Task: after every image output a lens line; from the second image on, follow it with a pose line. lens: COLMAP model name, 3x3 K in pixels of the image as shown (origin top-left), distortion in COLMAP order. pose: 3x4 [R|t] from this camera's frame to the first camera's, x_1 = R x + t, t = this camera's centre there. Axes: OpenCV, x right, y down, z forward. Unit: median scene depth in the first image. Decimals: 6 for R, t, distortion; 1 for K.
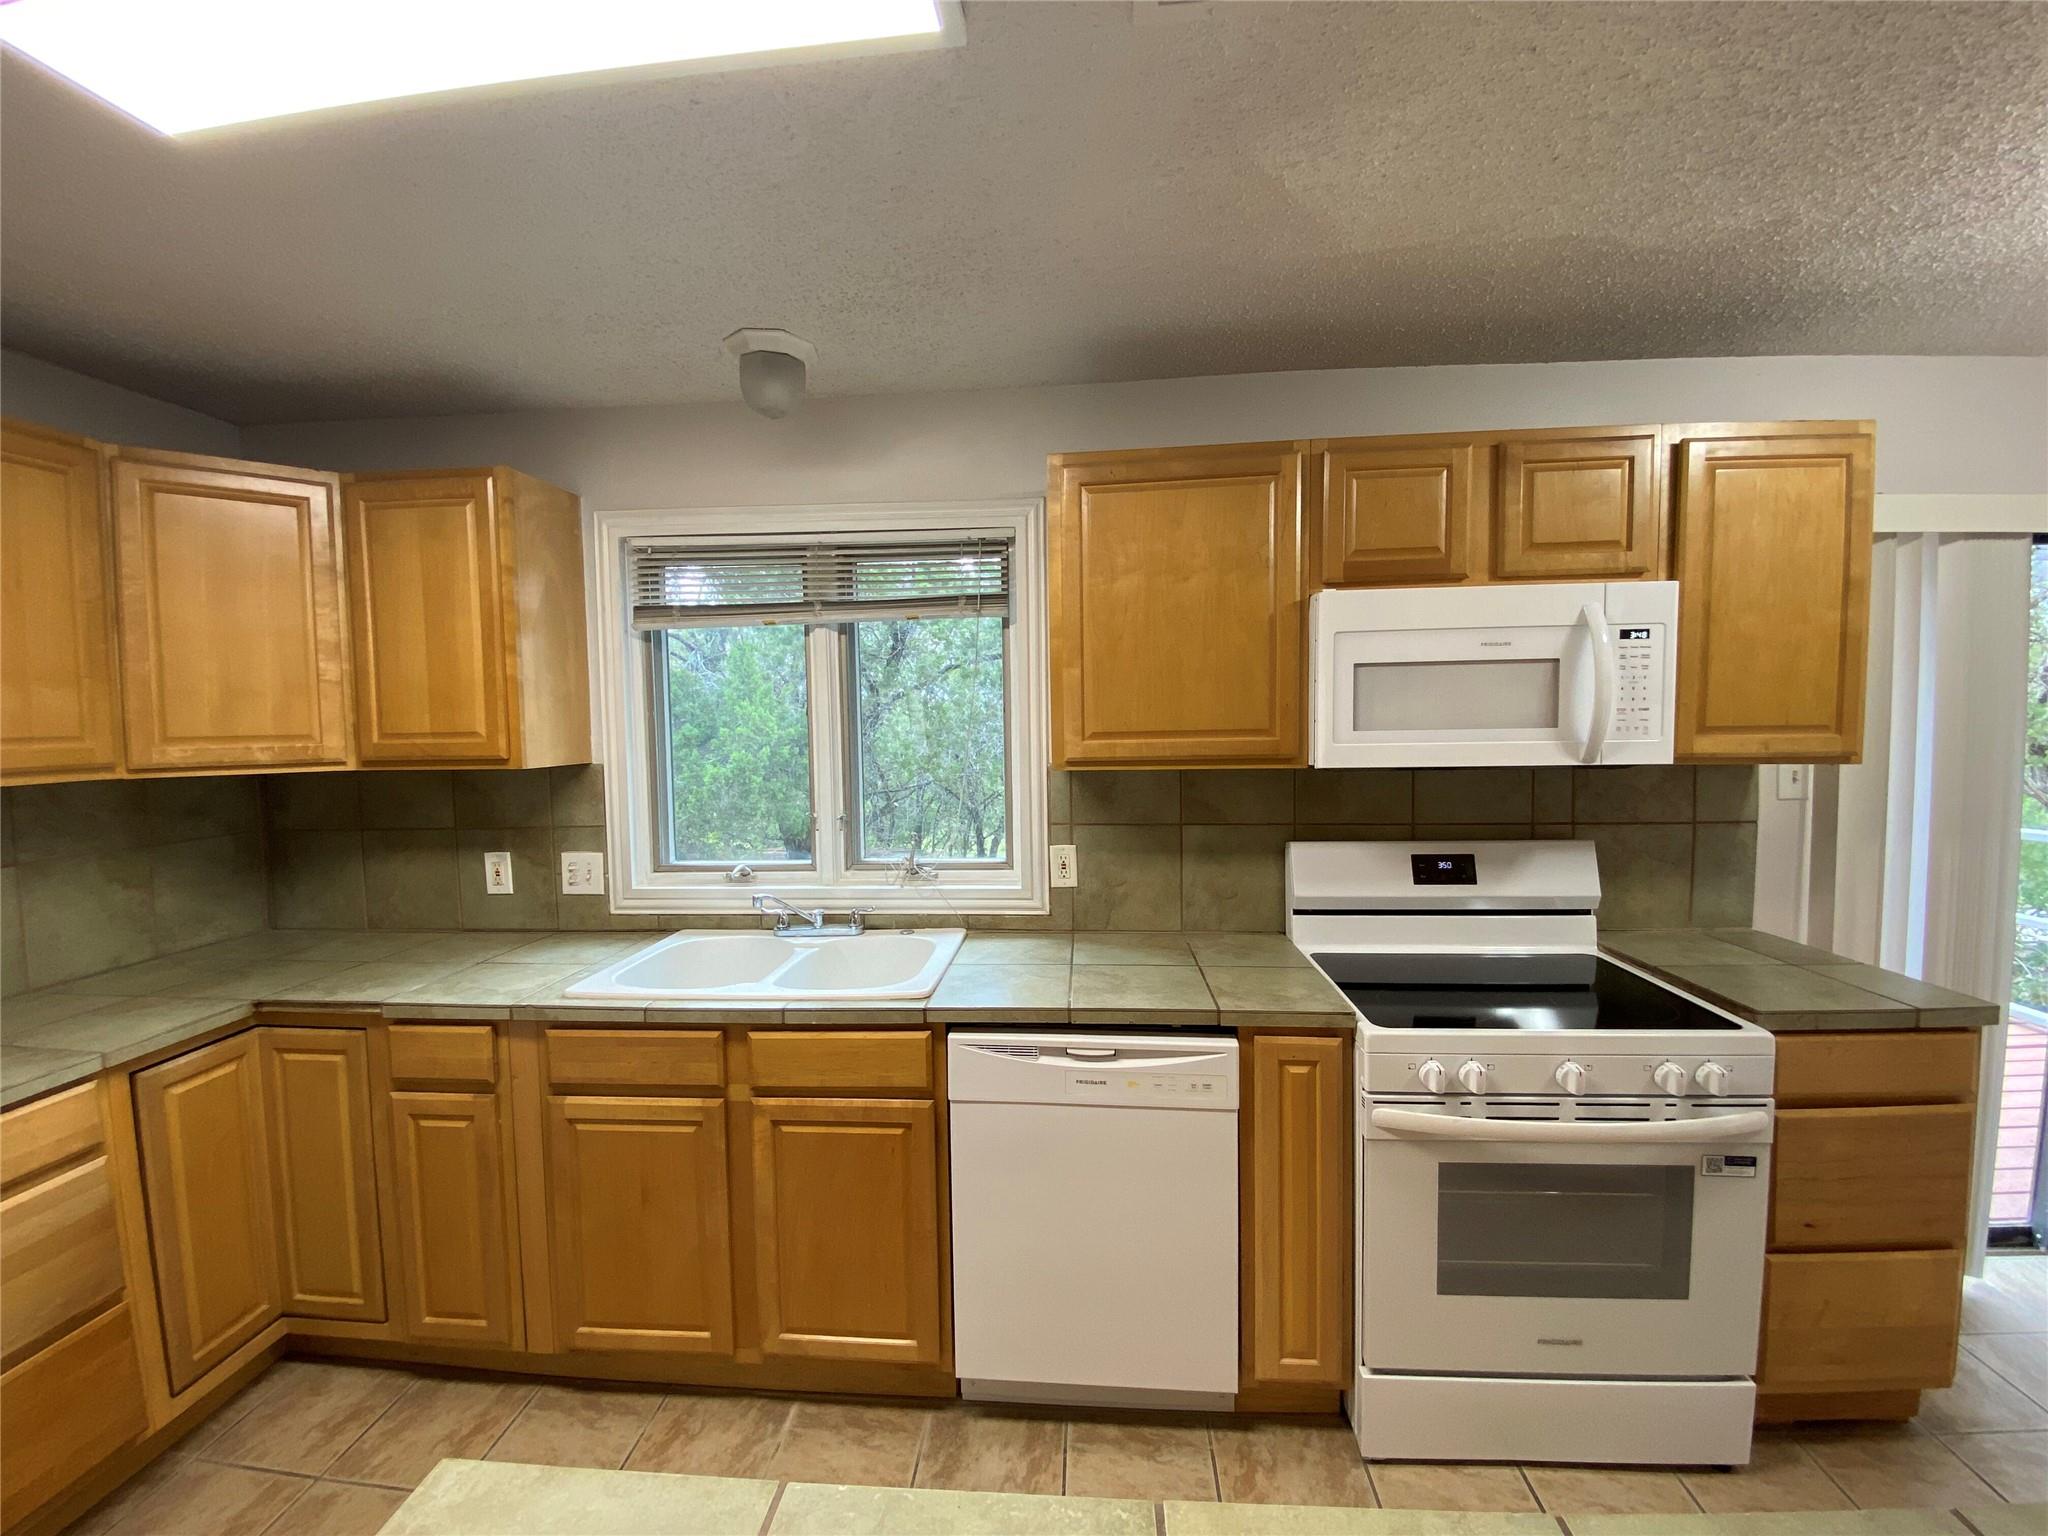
lens RADIAL K [[839.3, 0, 1023.5], [0, 839.3, 763.5], [0, 0, 1]] dist [0.024048, -0.021037]
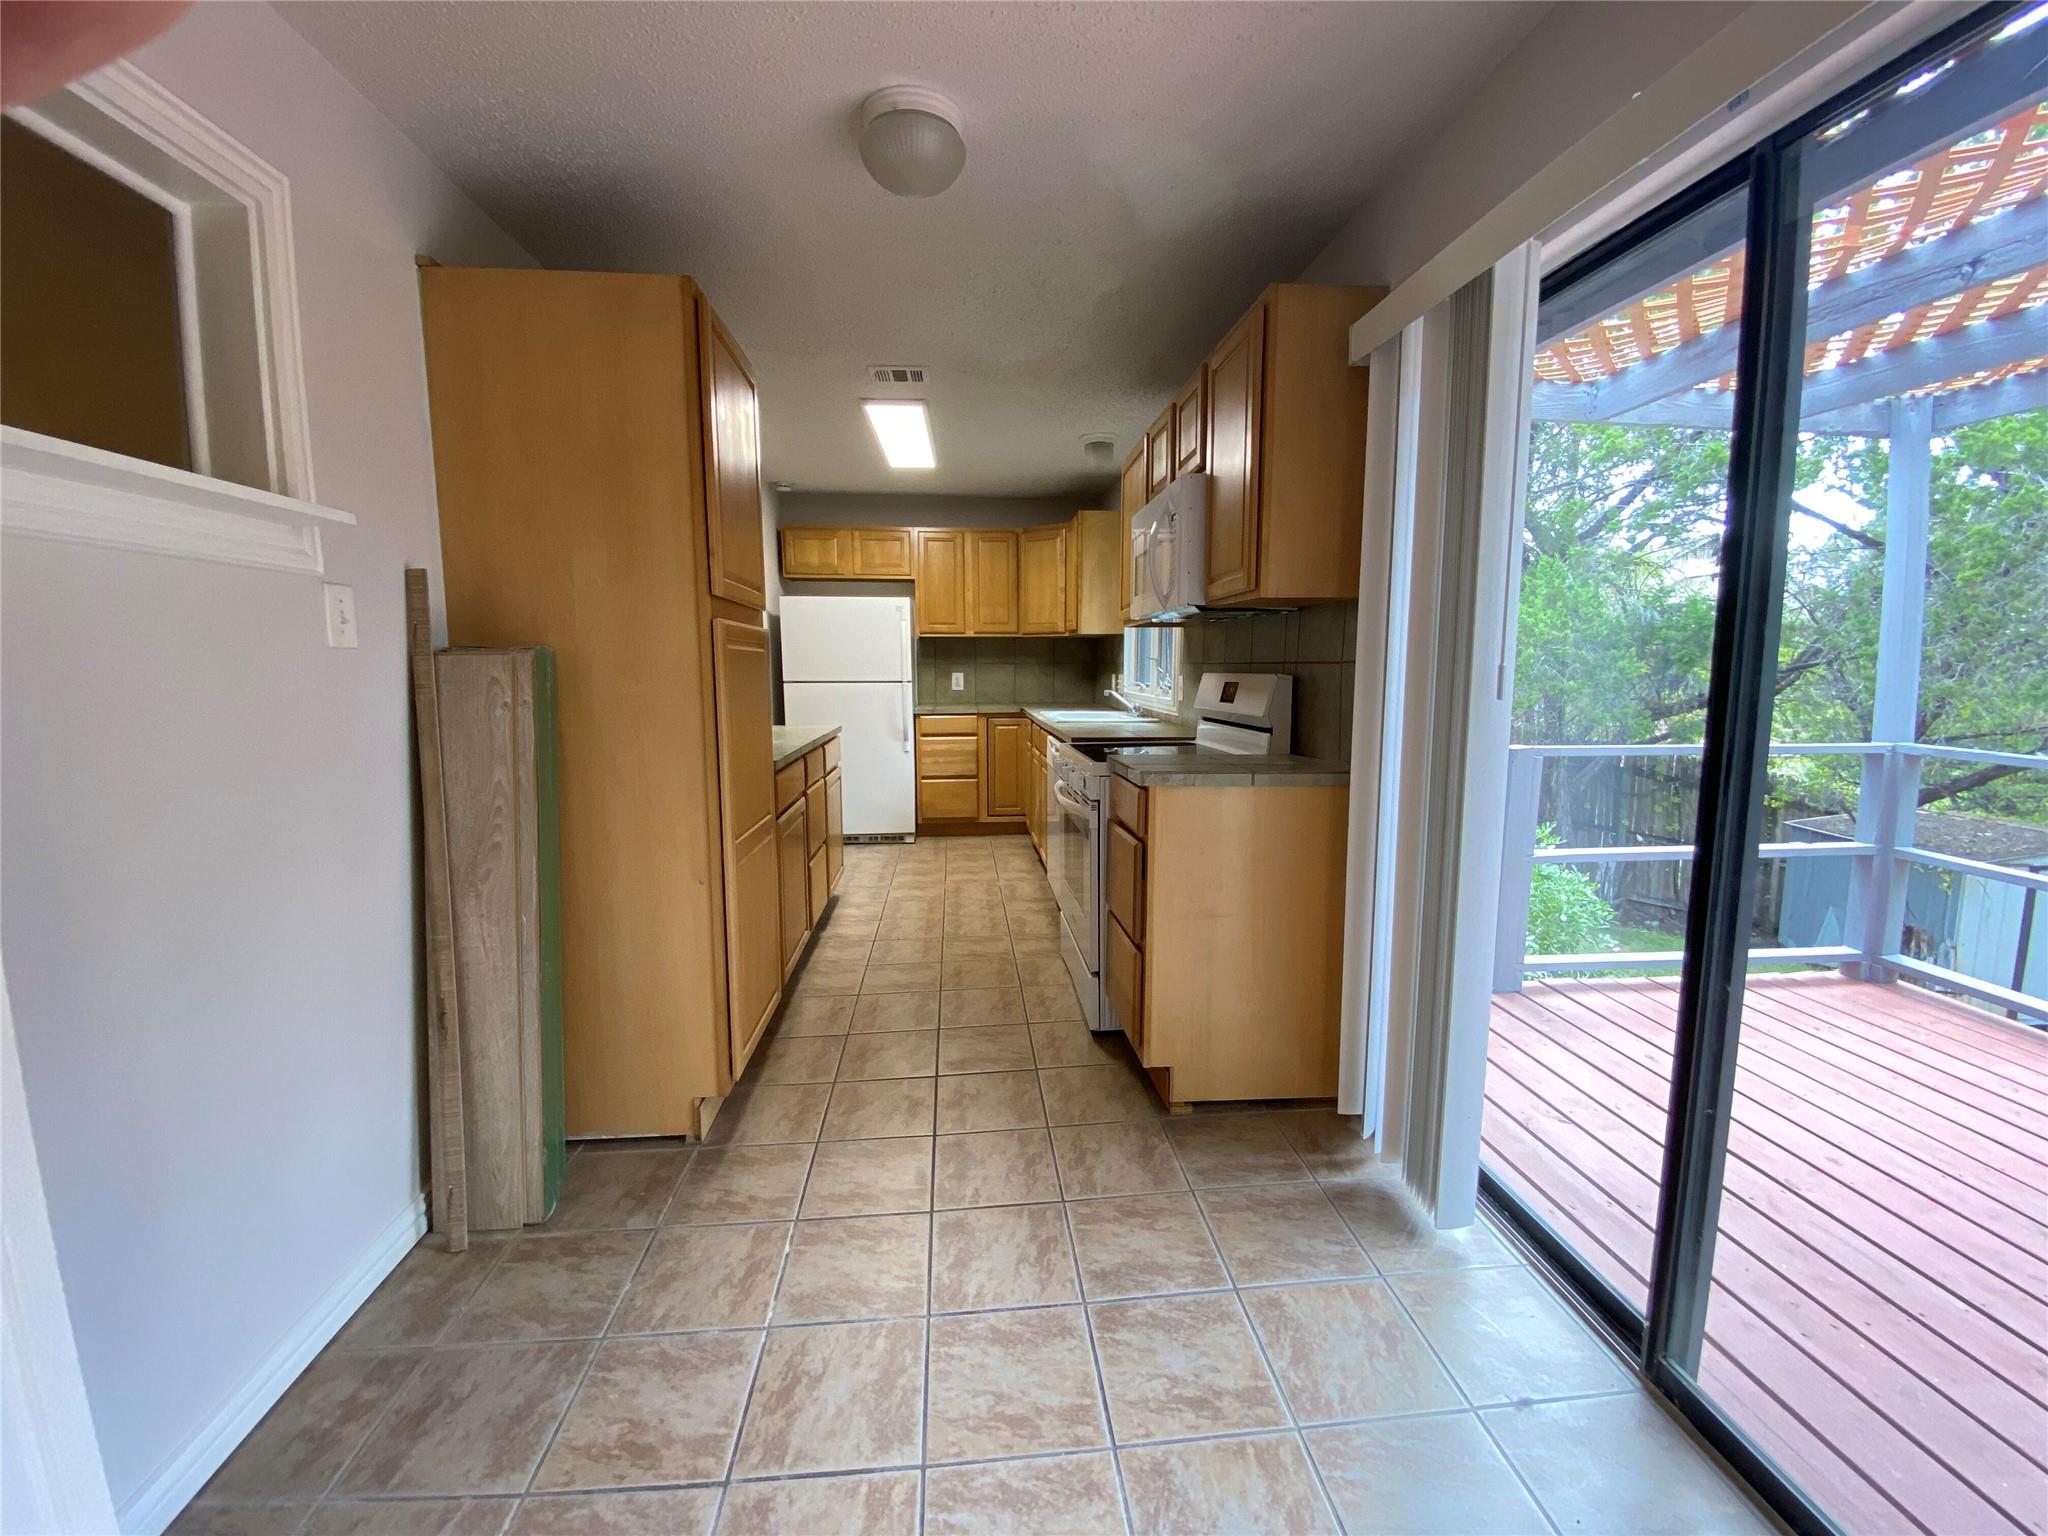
lens RADIAL K [[821.5, 0, 1033.5], [0, 821.5, 766.4], [0, 0, 1]] dist [0.022994, -0.020533]
pose [[0.173264, 0.136291, -0.975400, 1.950743], [-0.055845, 0.990145, 0.128432, 0.098211], [0.983291, 0.032219, 0.179168, 0.476175]]
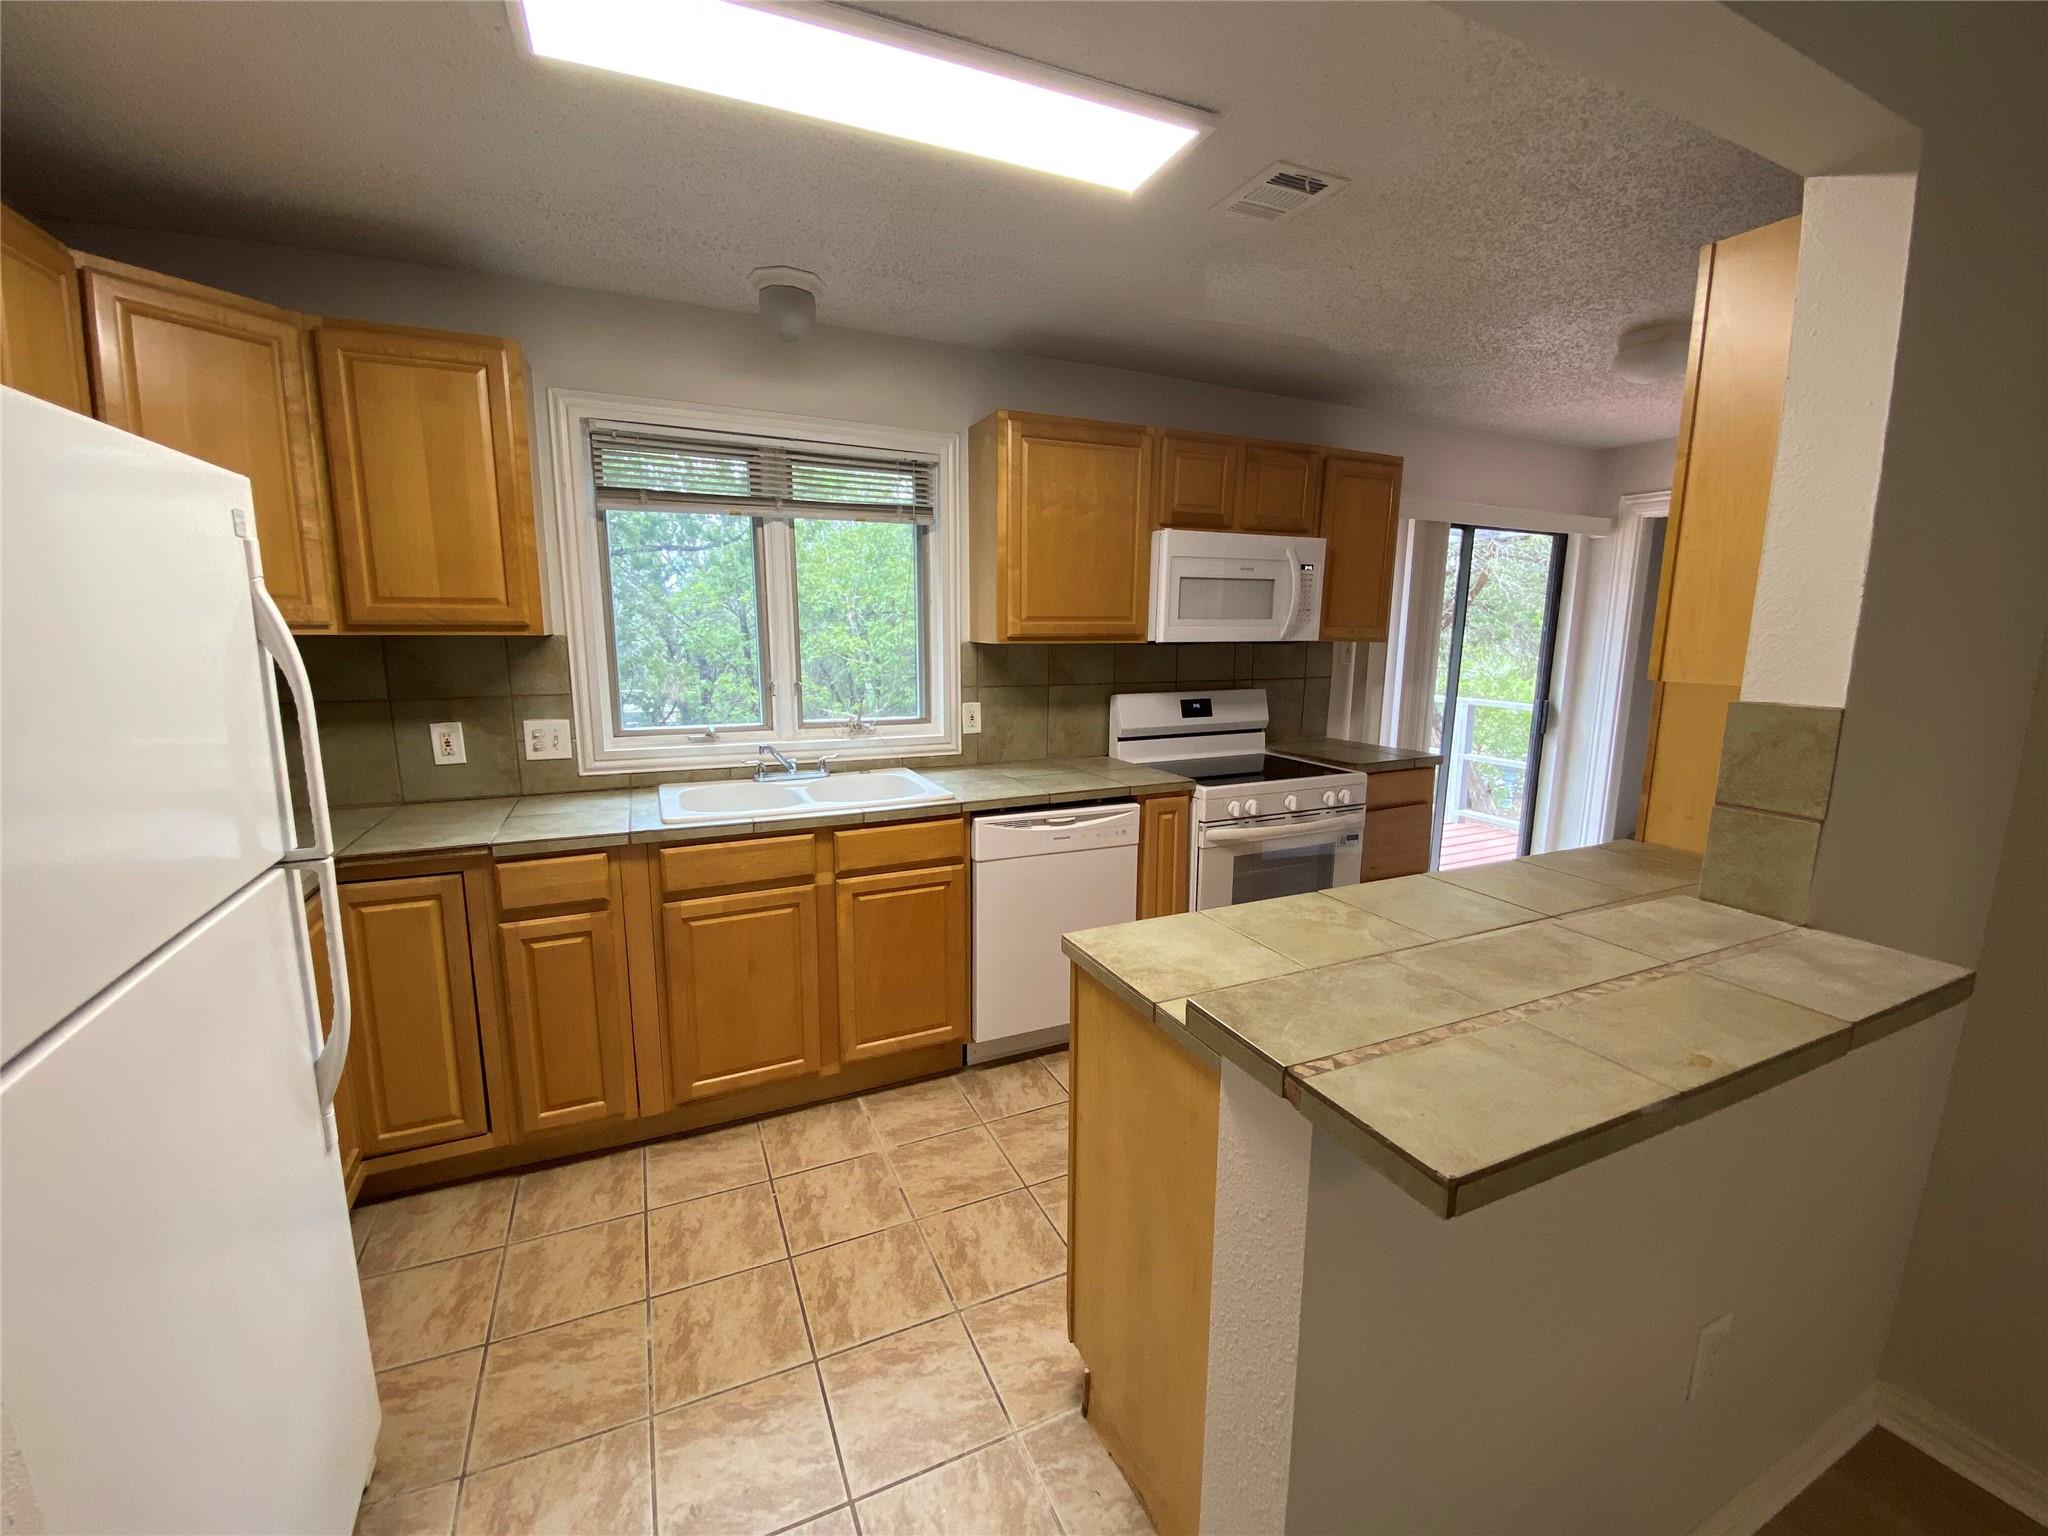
lens RADIAL K [[839.3, 0, 1023.5], [0, 839.3, 763.5], [0, 0, 1]] dist [0.024048, -0.021037]
pose [[0.869542, -0.057828, 0.490461, -0.644843], [0.005700, 0.994230, 0.107120, 0.061258], [-0.493825, -0.090349, 0.864855, -0.266798]]
